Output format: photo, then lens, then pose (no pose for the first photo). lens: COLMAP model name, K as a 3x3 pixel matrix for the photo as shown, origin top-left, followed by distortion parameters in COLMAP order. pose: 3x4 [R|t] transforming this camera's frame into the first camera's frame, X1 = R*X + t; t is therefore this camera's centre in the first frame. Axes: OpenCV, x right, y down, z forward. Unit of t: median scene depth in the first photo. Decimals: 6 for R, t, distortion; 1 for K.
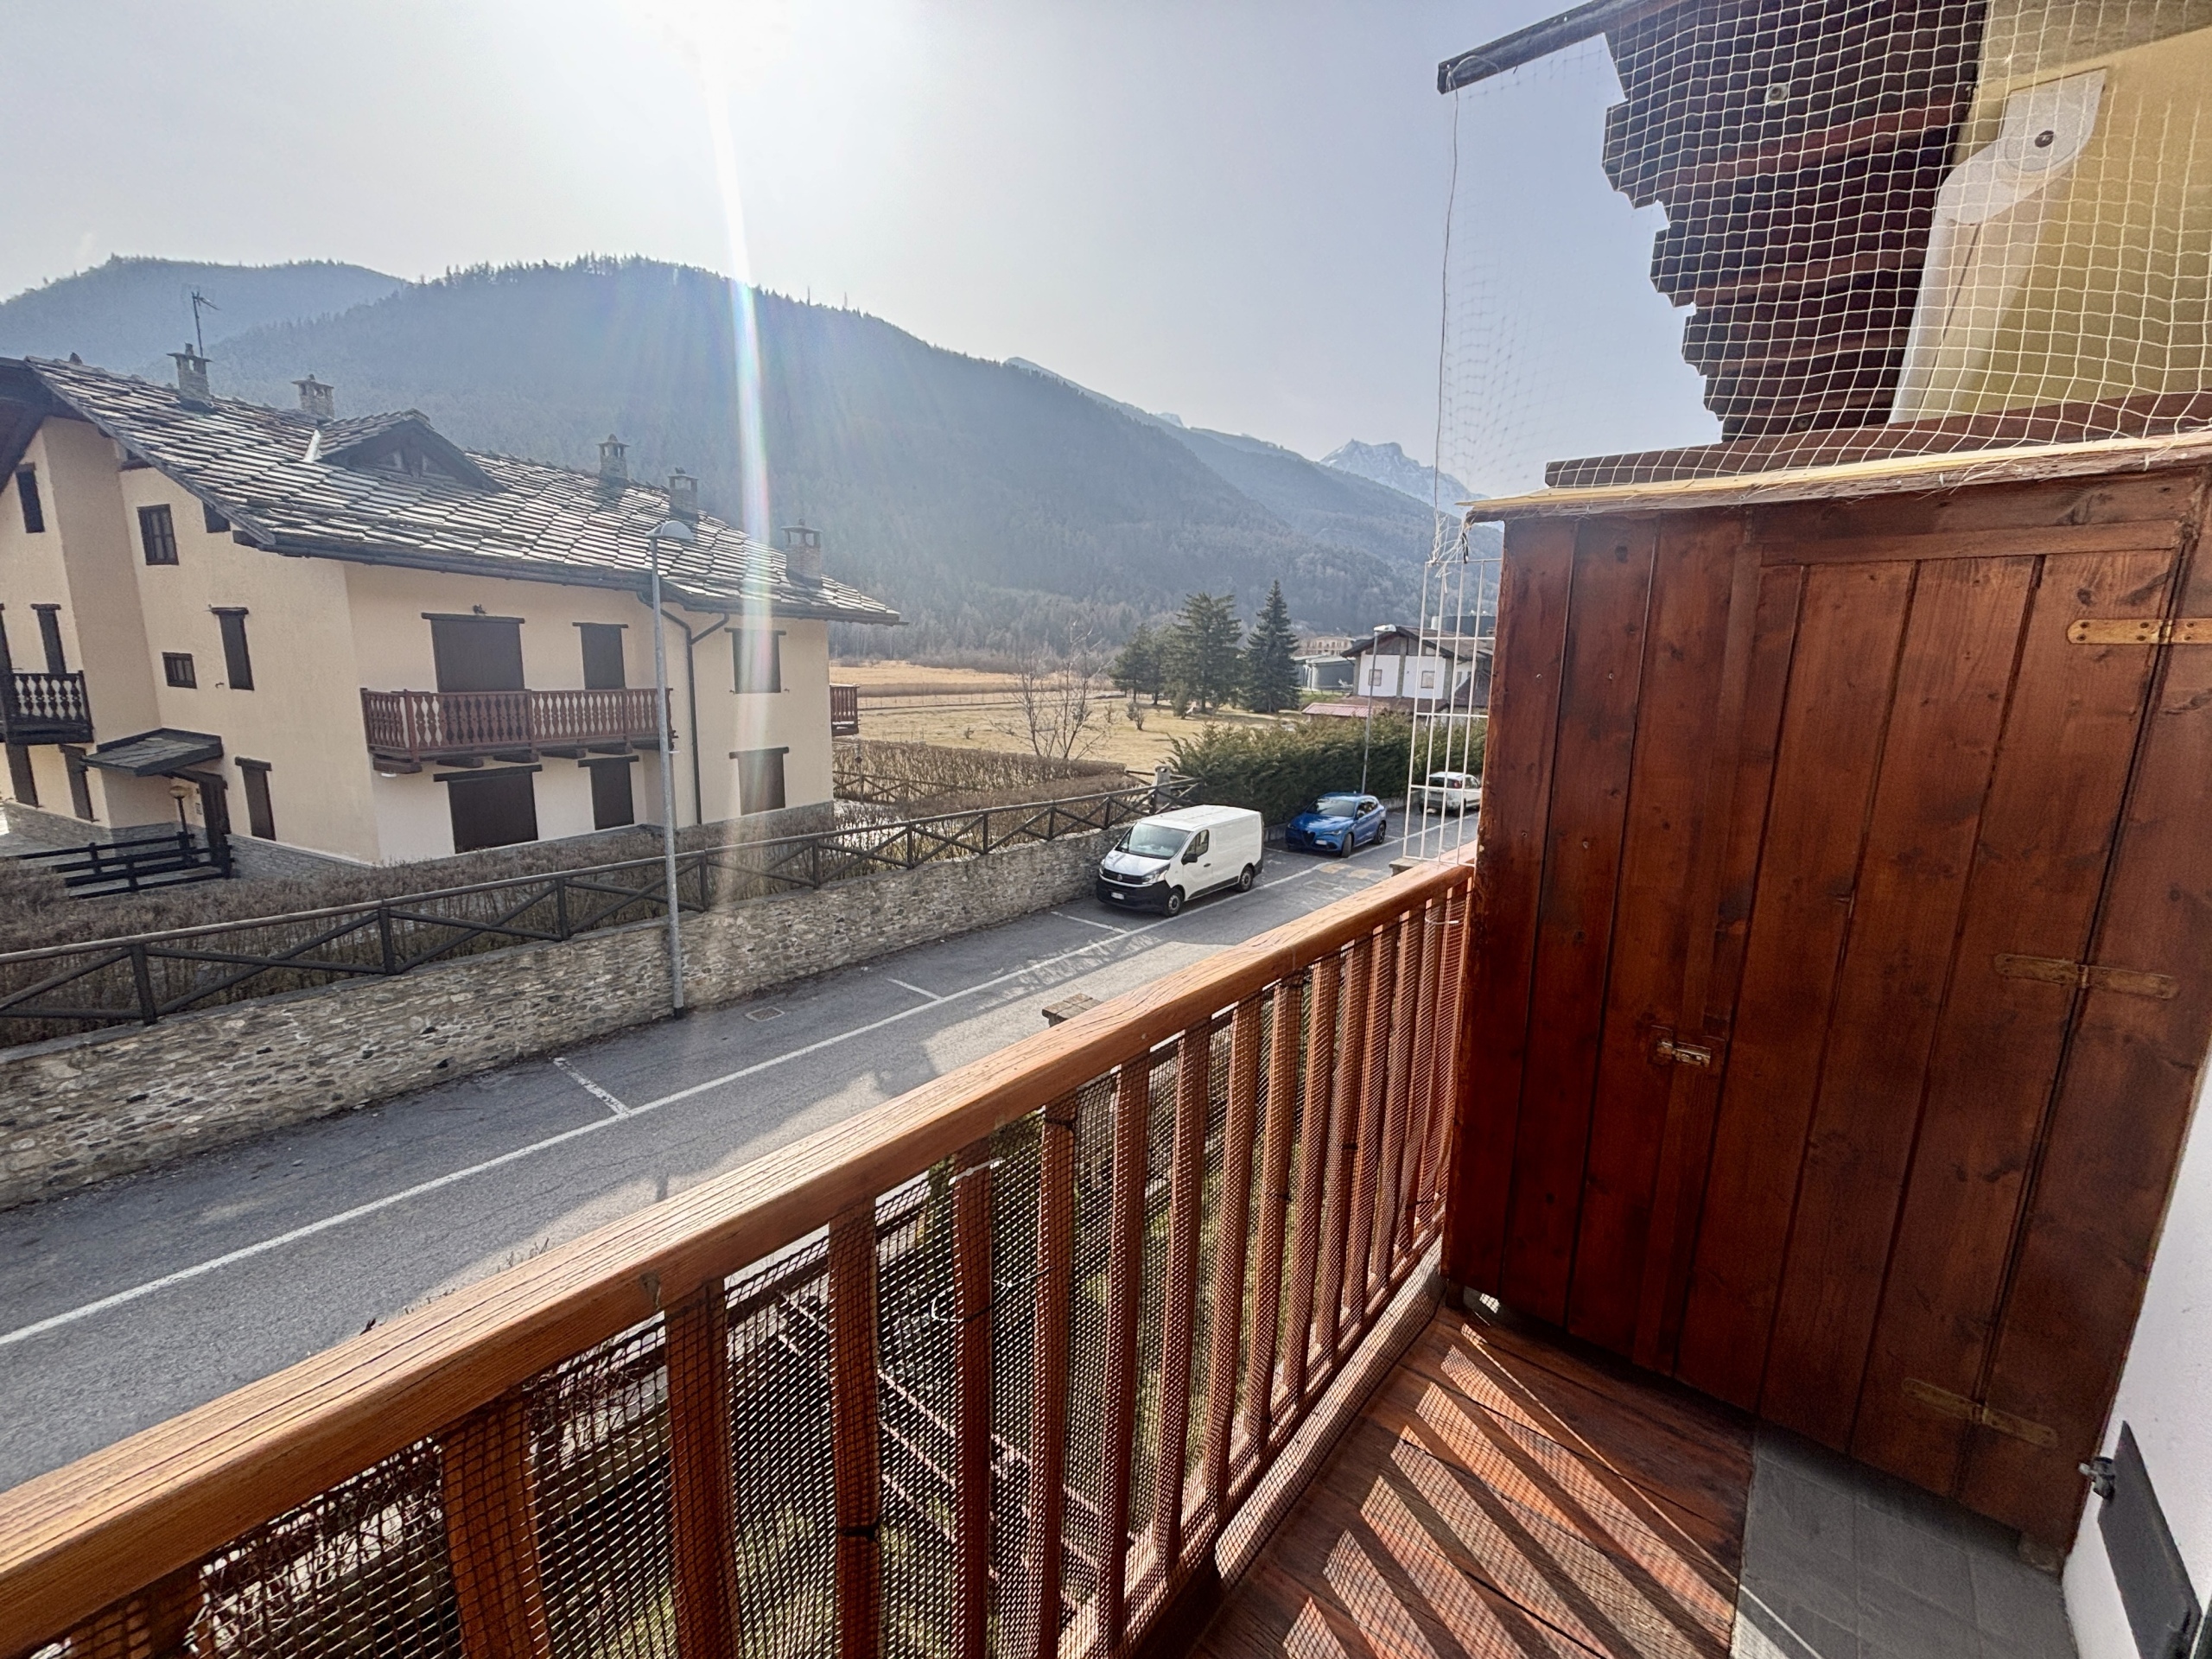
lens RADIAL K [[889.8, 0, 1099.9], [0, 889.8, 828.3], [0, 0, 1]] dist [0.002696, -0.000963]
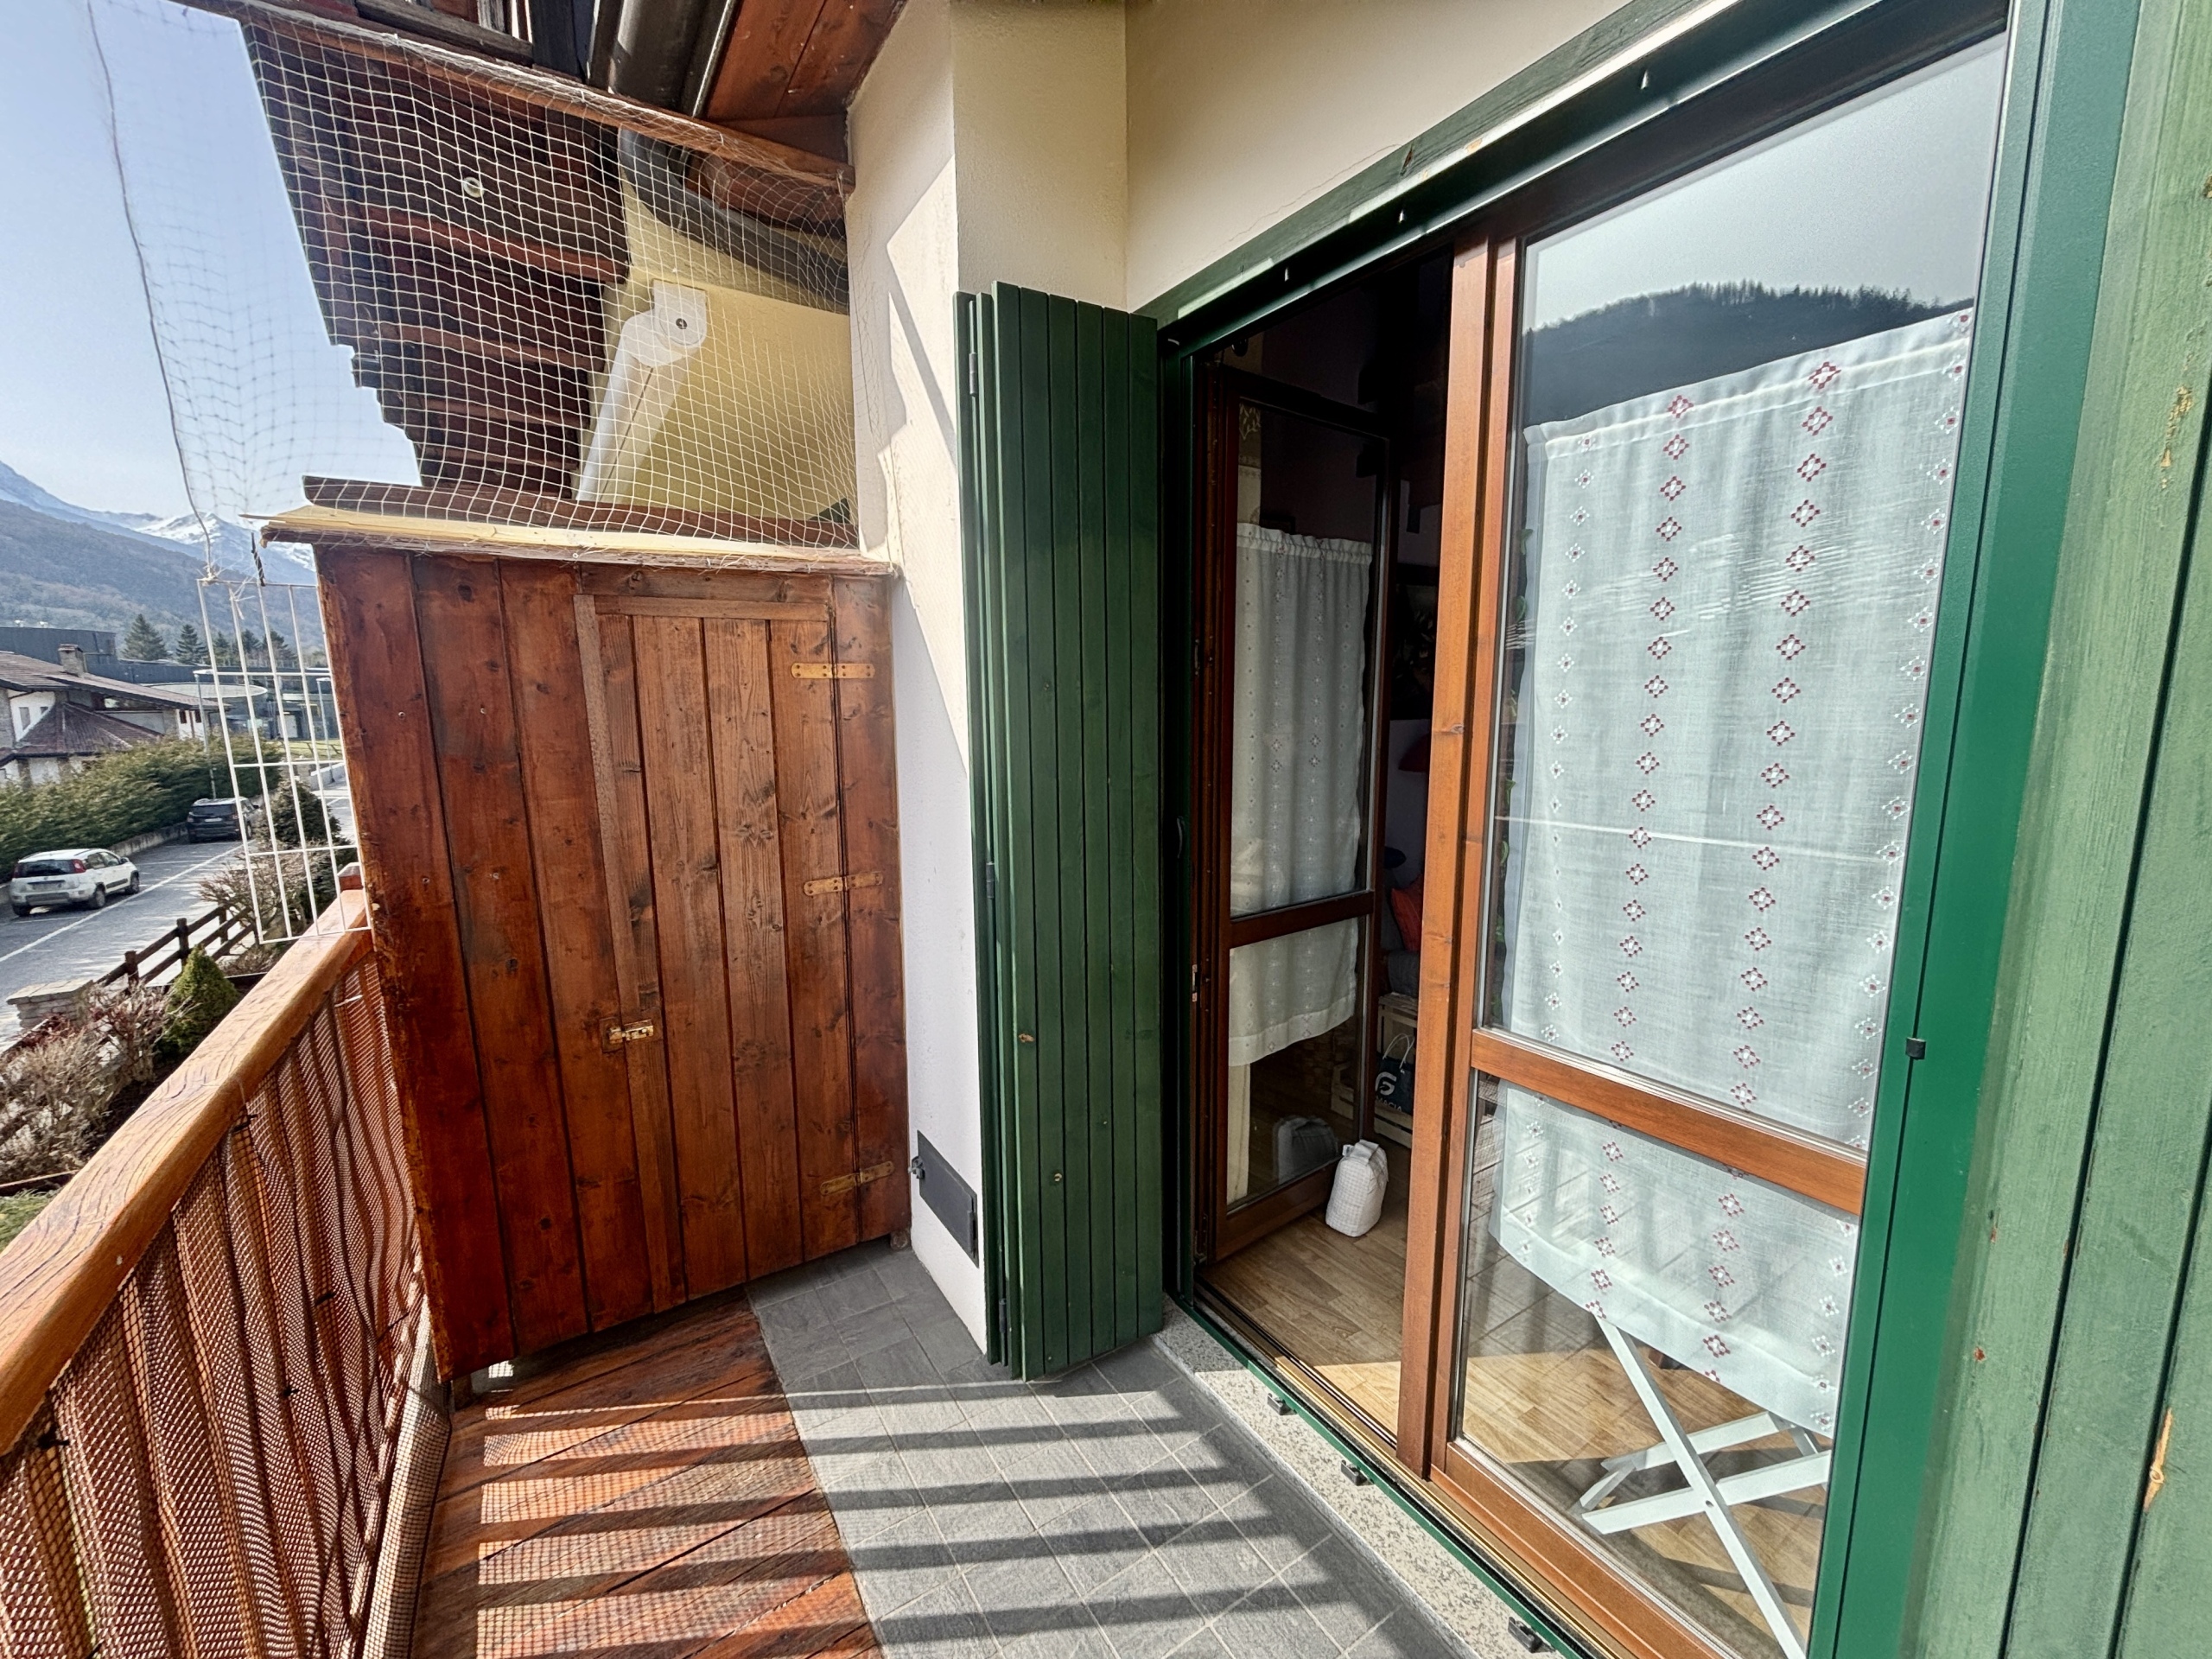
lens RADIAL K [[889.8, 0, 1095.5], [0, 889.8, 838.0], [0, 0, 1]] dist [0.002696, -0.000963]
pose [[0.321185, -0.174654, 0.930772, -0.178899], [0.193297, 0.974246, 0.116109, -0.010137], [-0.927079, 0.142623, 0.346673, 0.008759]]
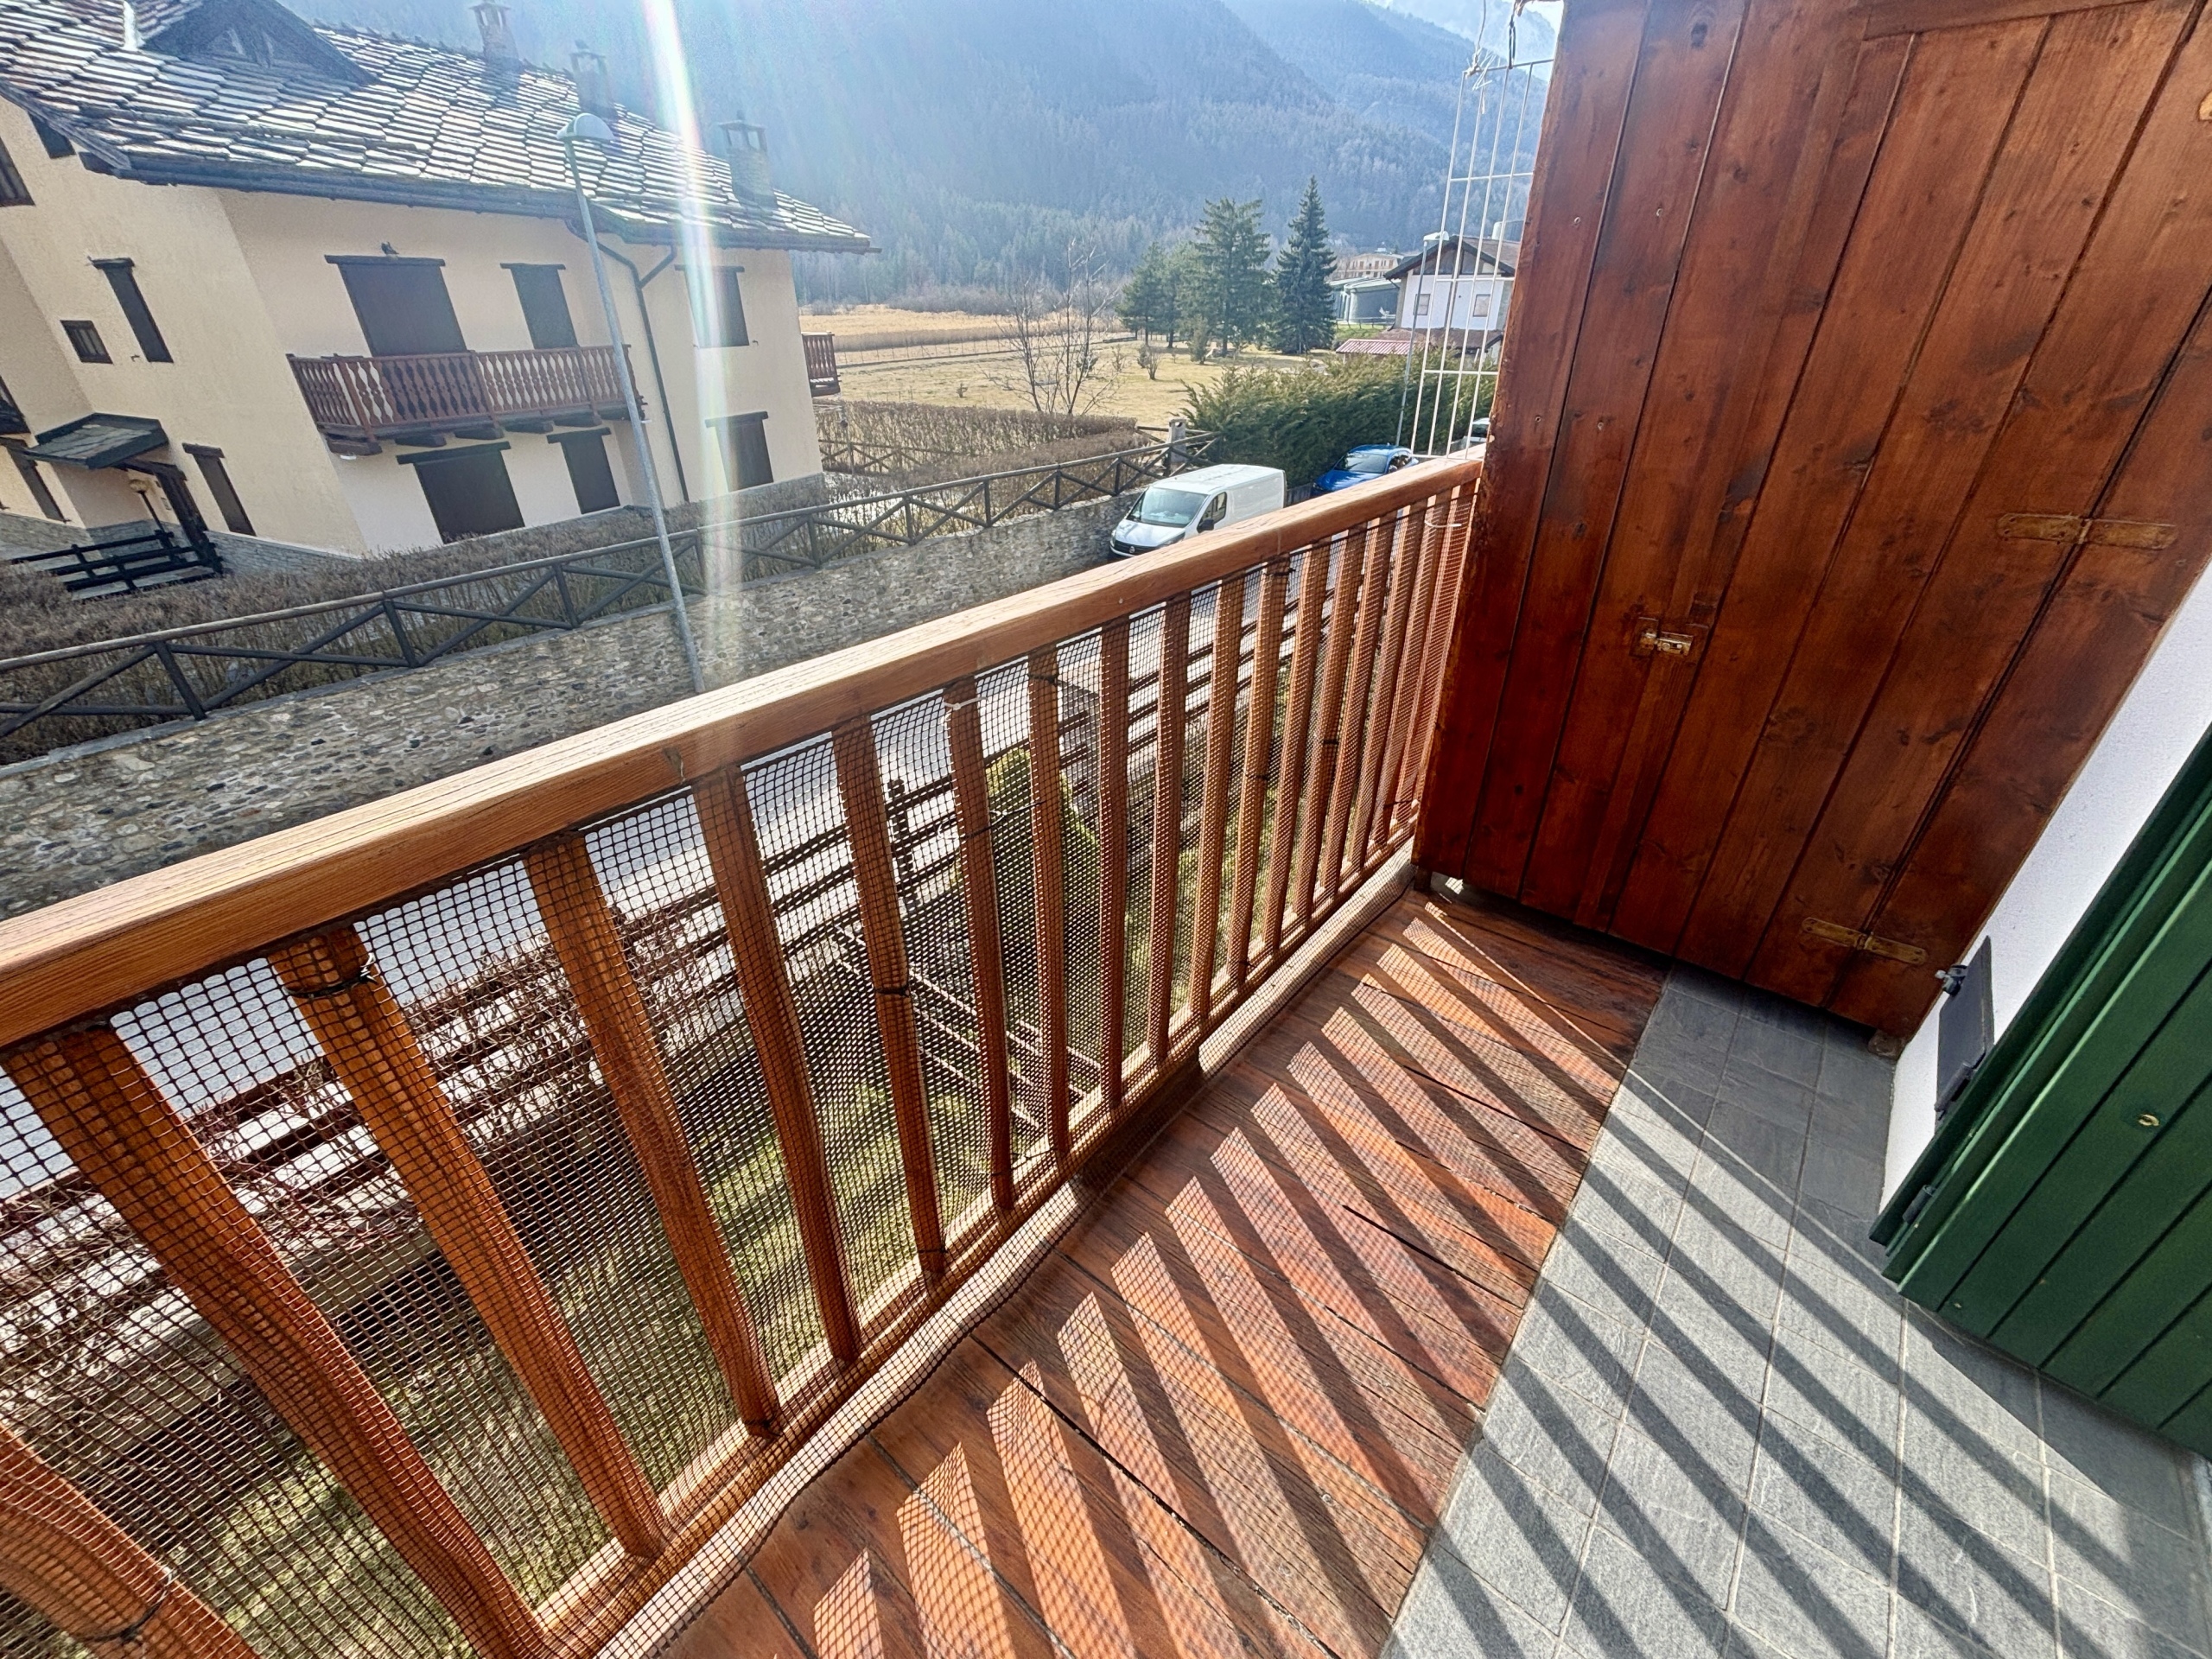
lens RADIAL K [[889.8, 0, 1097.4], [0, 889.8, 820.0], [0, 0, 1]] dist [0.002696, -0.000963]
pose [[0.999342, -0.027275, -0.023920, 0.023894], [0.033819, 0.939026, 0.342179, 0.071439], [0.013129, -0.342763, 0.939330, -0.036586]]
